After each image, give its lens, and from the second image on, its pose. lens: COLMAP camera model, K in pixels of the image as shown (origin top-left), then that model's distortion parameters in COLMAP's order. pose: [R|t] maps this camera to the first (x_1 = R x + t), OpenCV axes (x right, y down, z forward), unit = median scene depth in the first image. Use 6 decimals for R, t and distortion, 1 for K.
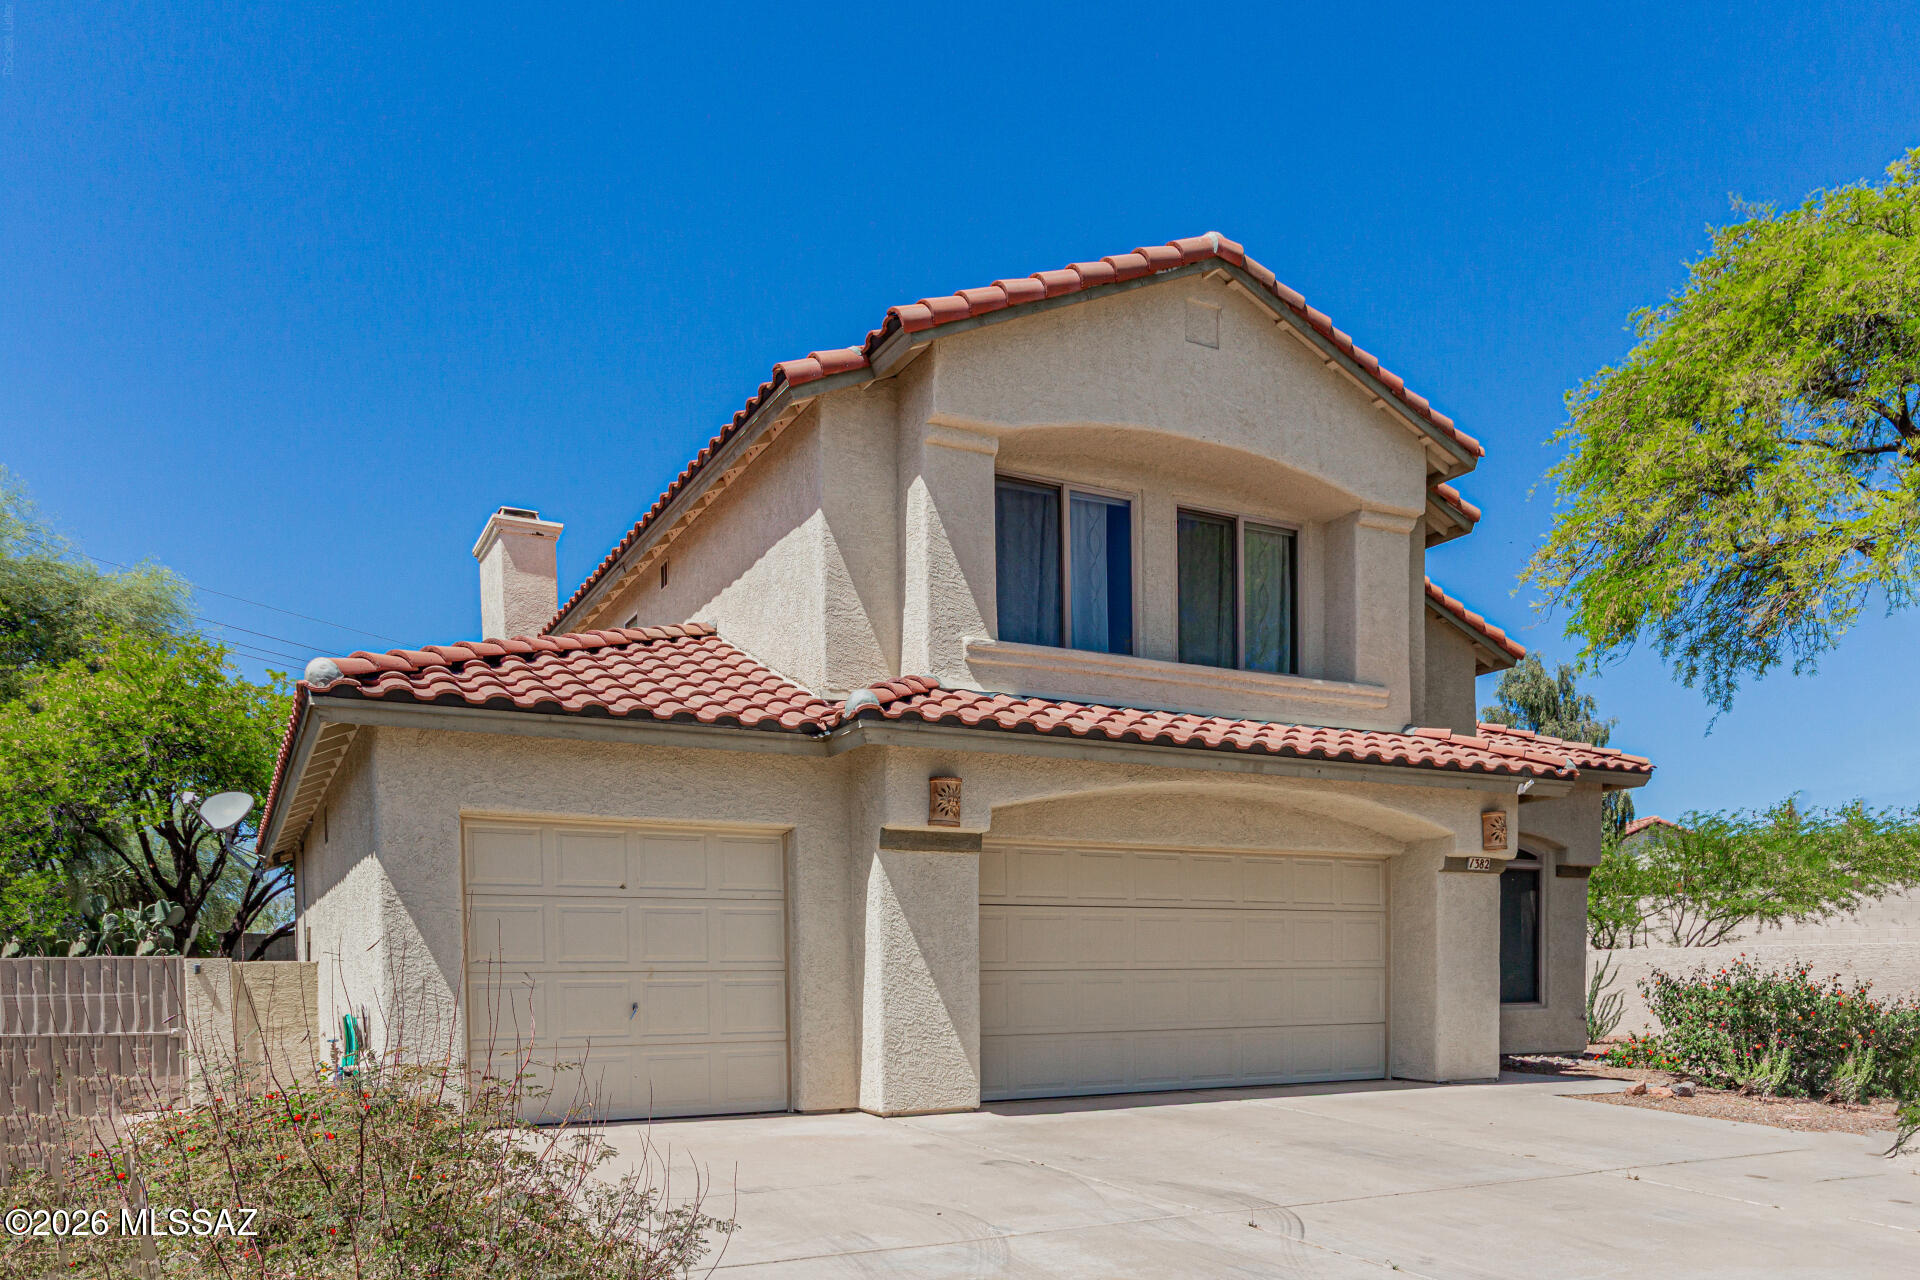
lens RADIAL K [[1438.3, 0, 960.3], [0, 1438.3, 602.3], [0, 0, 1]] dist [-0.002921, -0.000734]
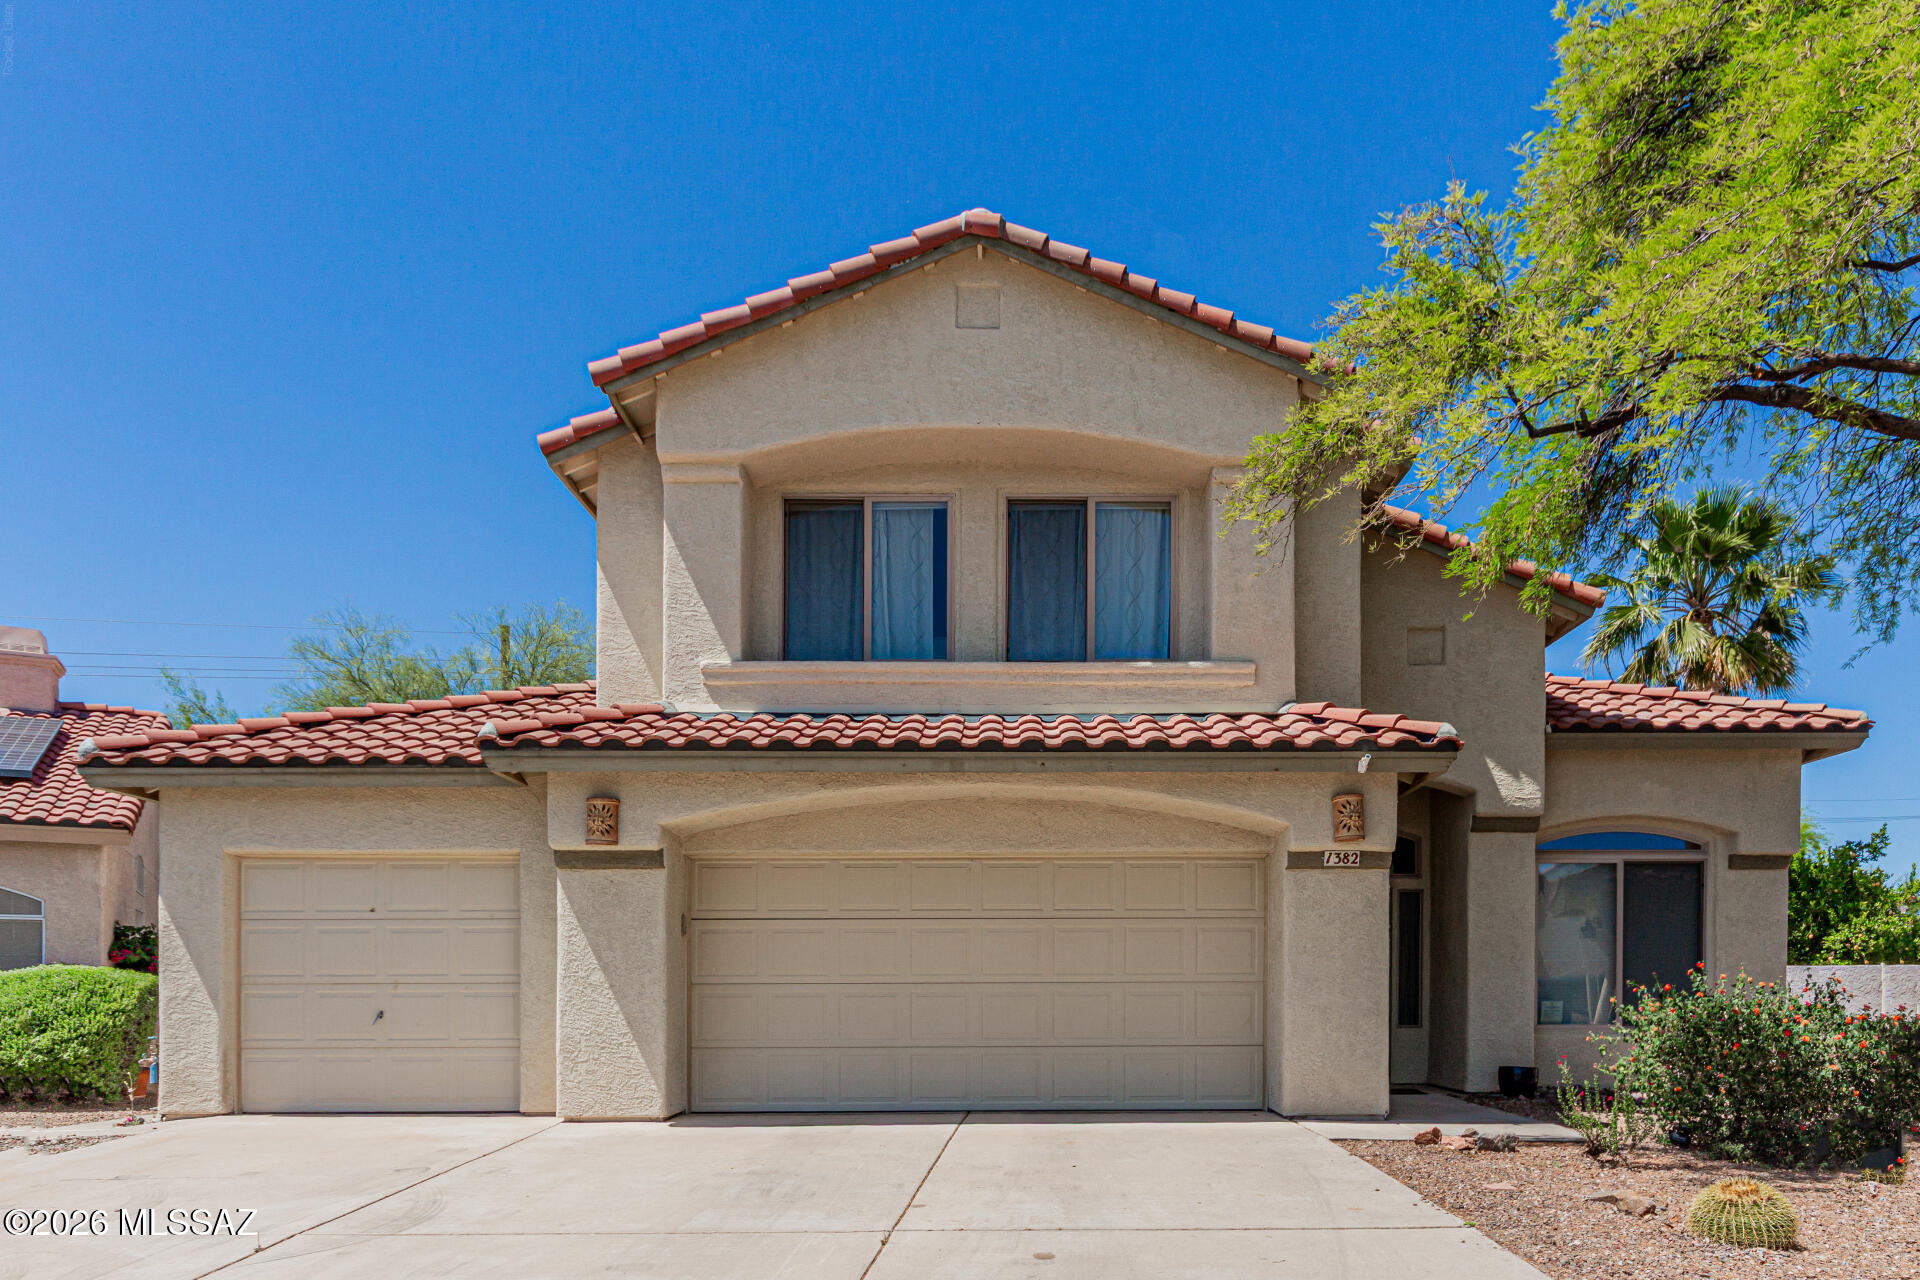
lens RADIAL K [[1305.5, 0, 960.0], [0, 1305.5, 640.0], [0, 0, 1]] dist [-0.002612, -0.000710]
pose [[0.880444, -0.119550, -0.458832, 0.571059], [0.115065, 0.992637, -0.037839, 0.062450], [0.459977, -0.019480, 0.887717, 0.237367]]
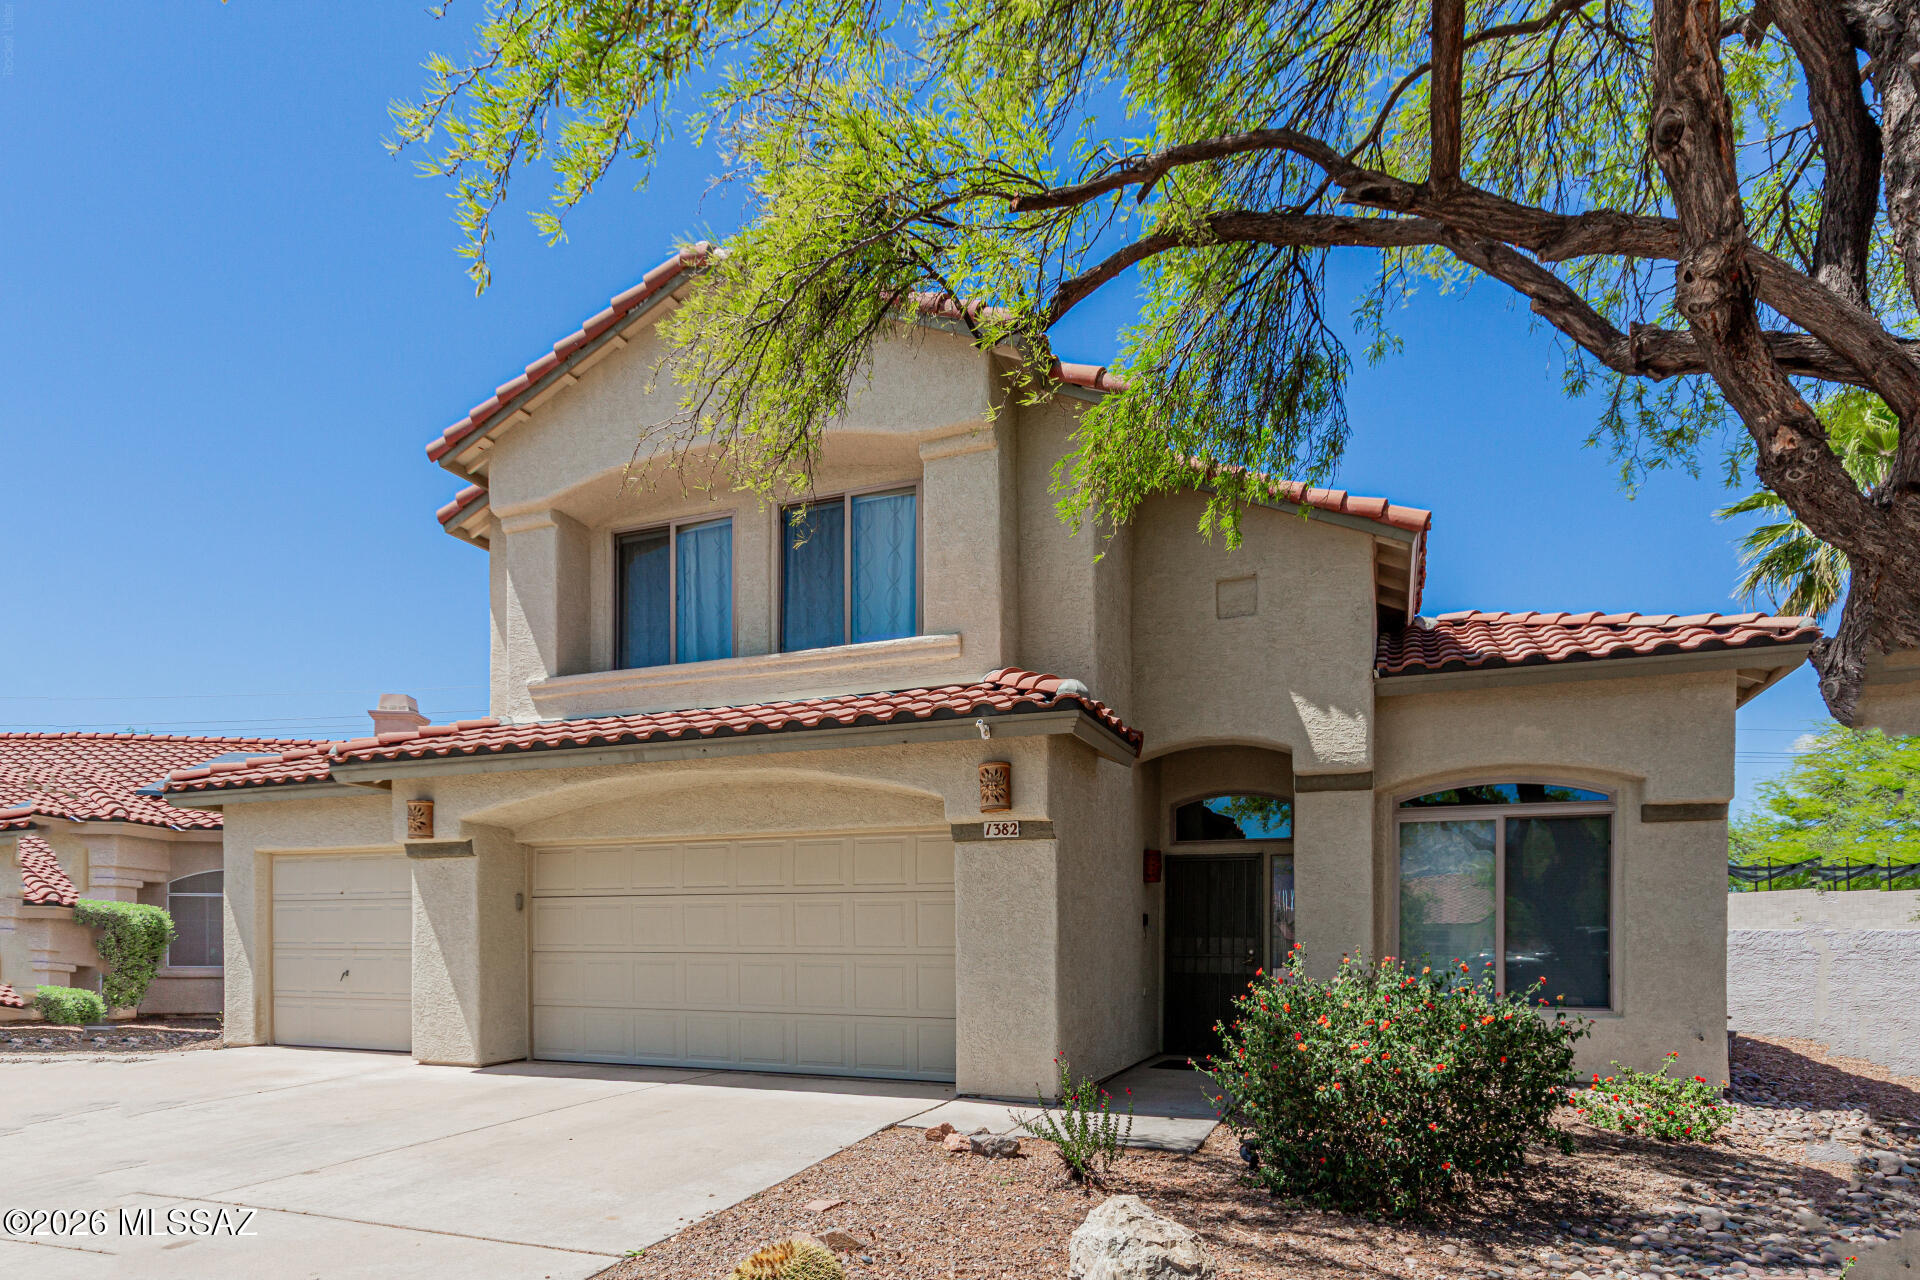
lens RADIAL K [[1055.8, 0, 958.1], [0, 1055.8, 681.2], [0, 0, 1]] dist [0.002306, 0.000669]
pose [[0.636839, -0.174143, -0.751073, 0.866789], [0.185556, 0.980143, -0.069921, 0.147963], [0.748335, -0.094838, 0.656507, 0.647412]]
